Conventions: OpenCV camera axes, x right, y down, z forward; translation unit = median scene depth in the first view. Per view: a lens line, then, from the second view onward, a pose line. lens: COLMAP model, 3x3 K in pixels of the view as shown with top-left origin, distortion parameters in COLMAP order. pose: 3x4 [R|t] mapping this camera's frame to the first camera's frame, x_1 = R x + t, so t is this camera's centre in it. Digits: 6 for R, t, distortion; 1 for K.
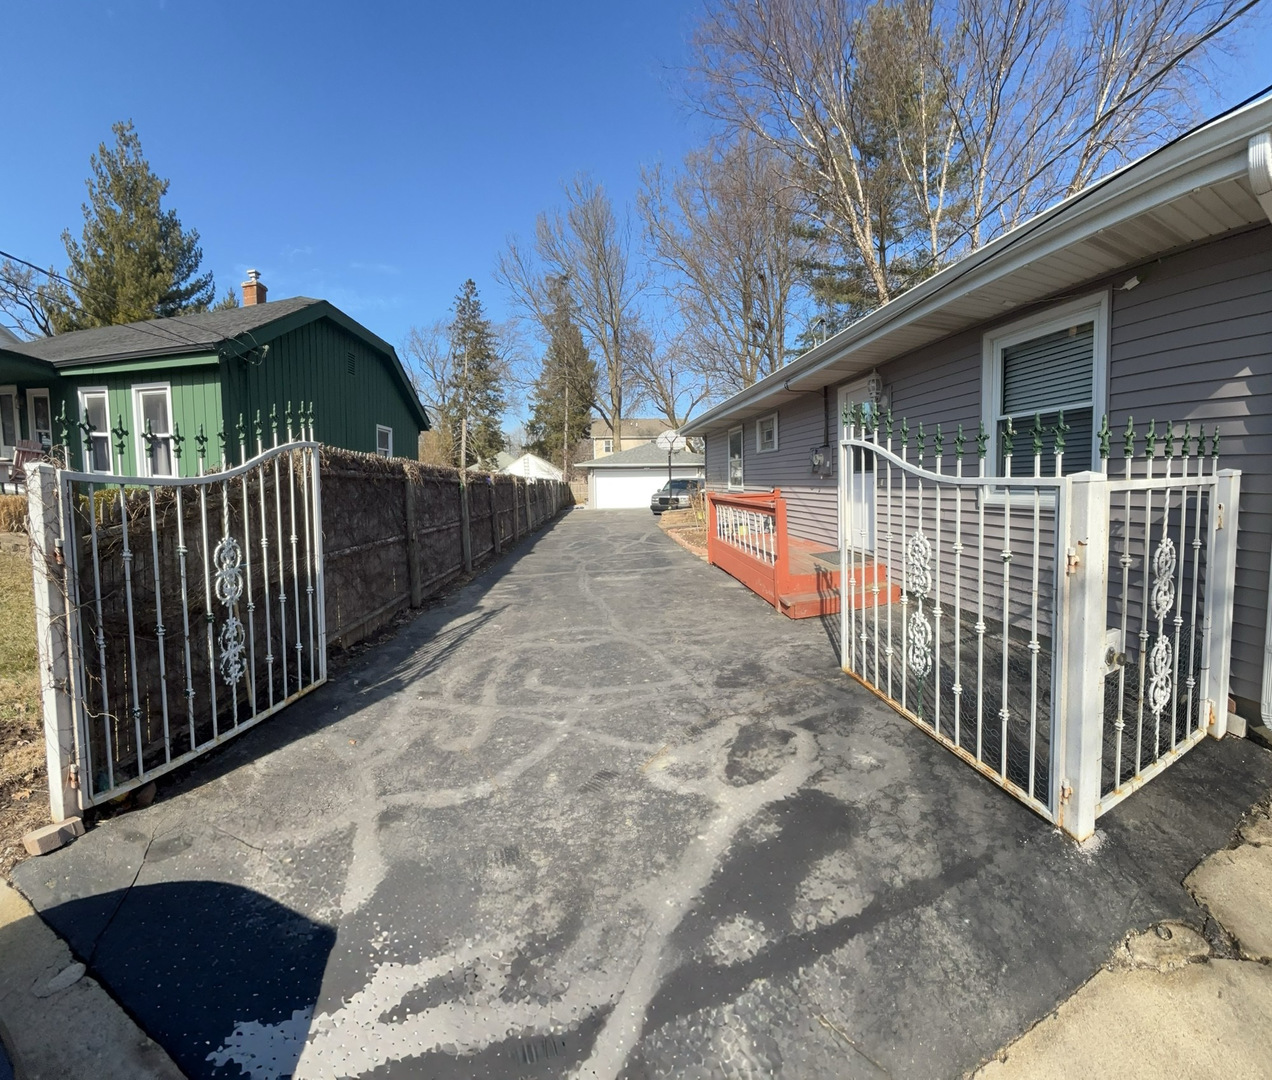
lens RADIAL K [[481.7, 0, 638.2], [0, 481.7, 536.5], [0, 0, 1]] dist [-0.000276, -0.000020]
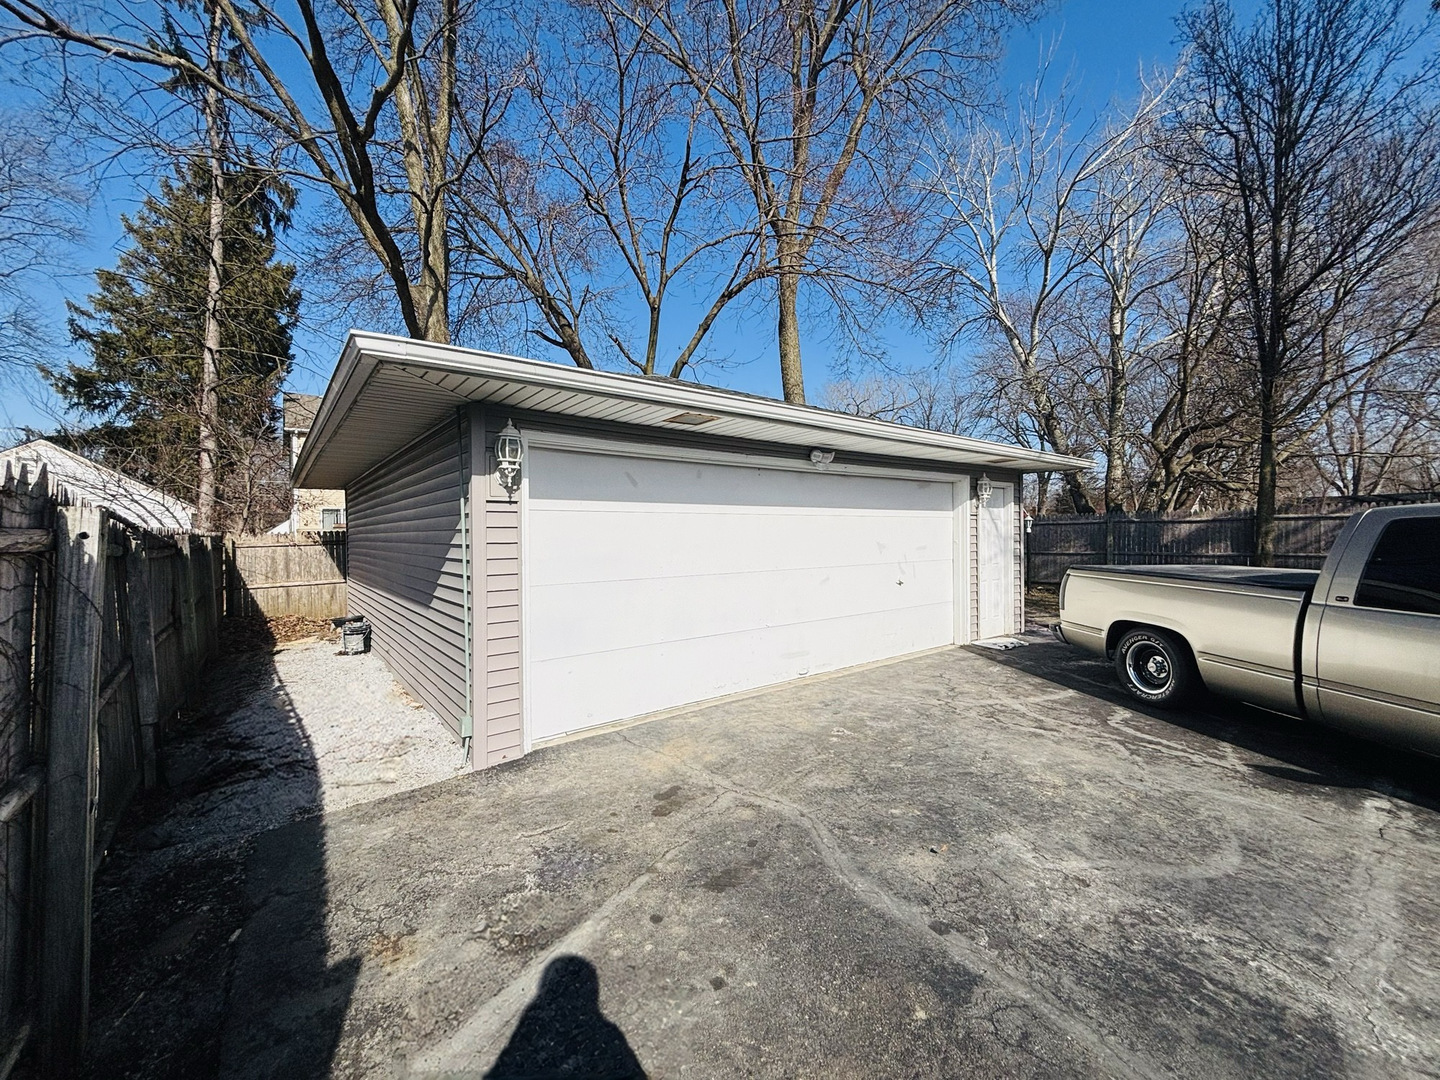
lens RADIAL K [[593.1, 0, 723.1], [0, 593.1, 537.1], [0, 0, 1]] dist [0.000713, -0.001093]
pose [[0.840460, -0.000553, 0.541874, -0.099251], [0.062514, 0.993422, -0.095946, -0.072941], [-0.538256, 0.114513, 0.834965, 0.649964]]
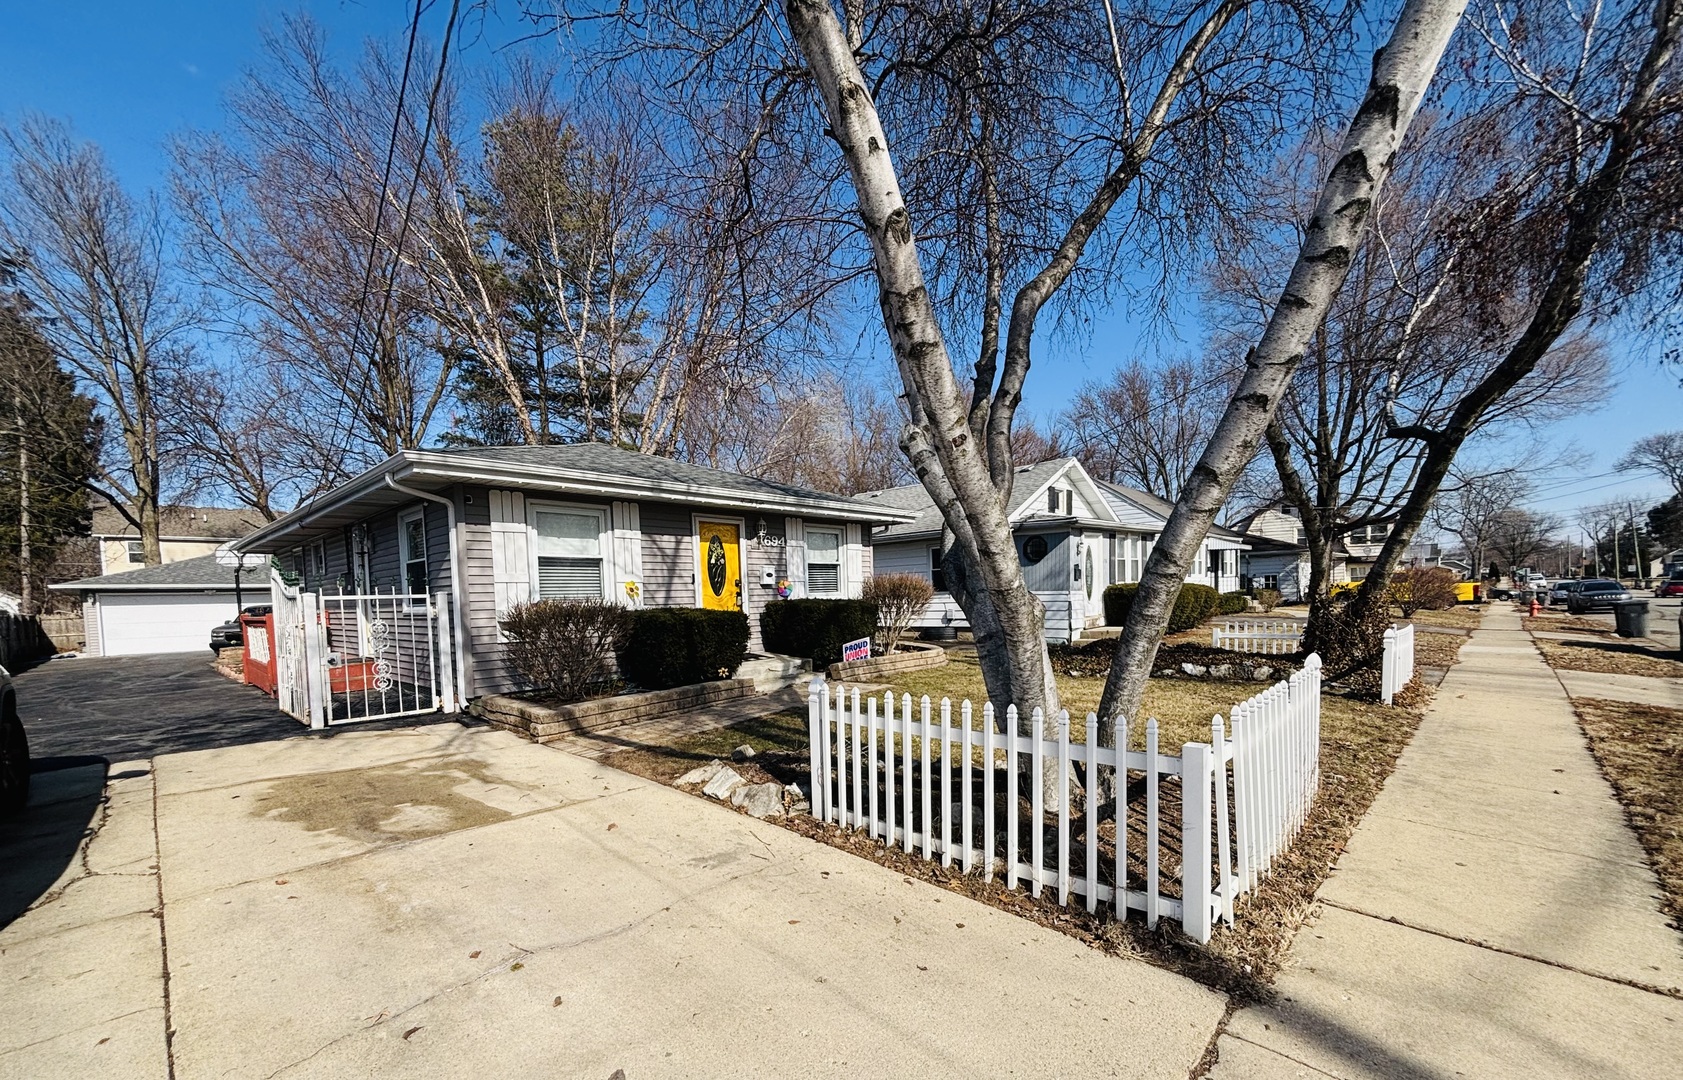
lens RADIAL K [[695.6, 0, 833.2], [0, 695.6, 629.6], [0, 0, 1]] dist [-0.000774, -0.000044]
pose [[0.756149, -0.042362, 0.653027, 0.030337], [0.095956, 0.994294, -0.046609, 0.029966], [-0.647326, 0.097905, 0.755899, -0.218918]]
